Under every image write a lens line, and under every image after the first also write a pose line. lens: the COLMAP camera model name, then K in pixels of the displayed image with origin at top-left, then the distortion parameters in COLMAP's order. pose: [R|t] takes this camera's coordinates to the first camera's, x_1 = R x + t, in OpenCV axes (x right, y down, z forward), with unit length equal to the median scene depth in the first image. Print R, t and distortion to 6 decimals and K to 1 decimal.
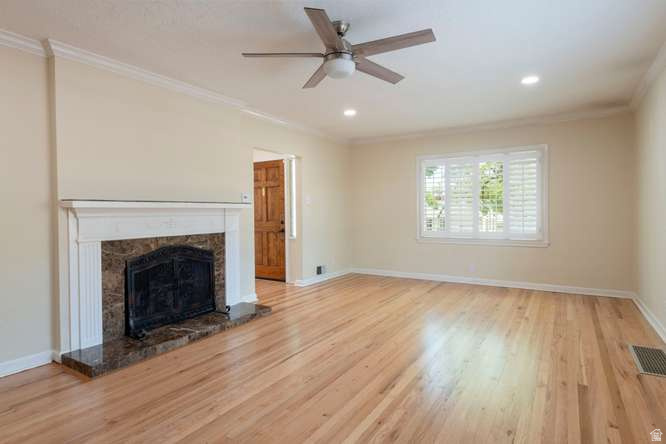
lens RADIAL K [[371.5, 0, 333.4], [0, 371.5, 218.0], [0, 0, 1]] dist [0.015844, 0.000081]
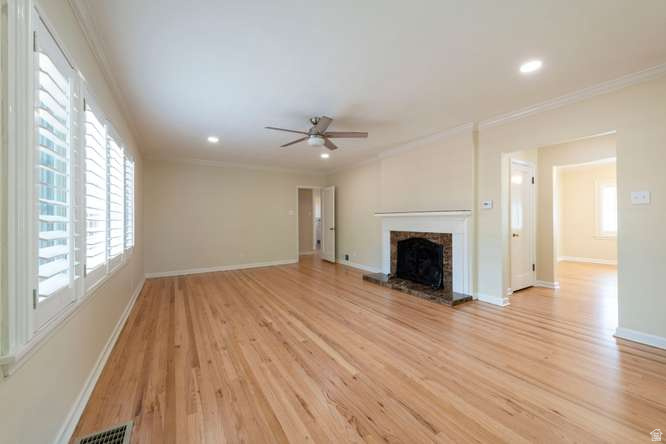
lens RADIAL K [[261.2, 0, 334.1], [0, 261.2, 218.9], [0, 0, 1]] dist [0.009779, -0.000850]
pose [[-0.444650, 0.011128, -0.895635, 0.777428], [-0.006295, 0.999859, 0.015548, -0.026278], [0.895682, 0.012551, -0.444518, 1.129347]]
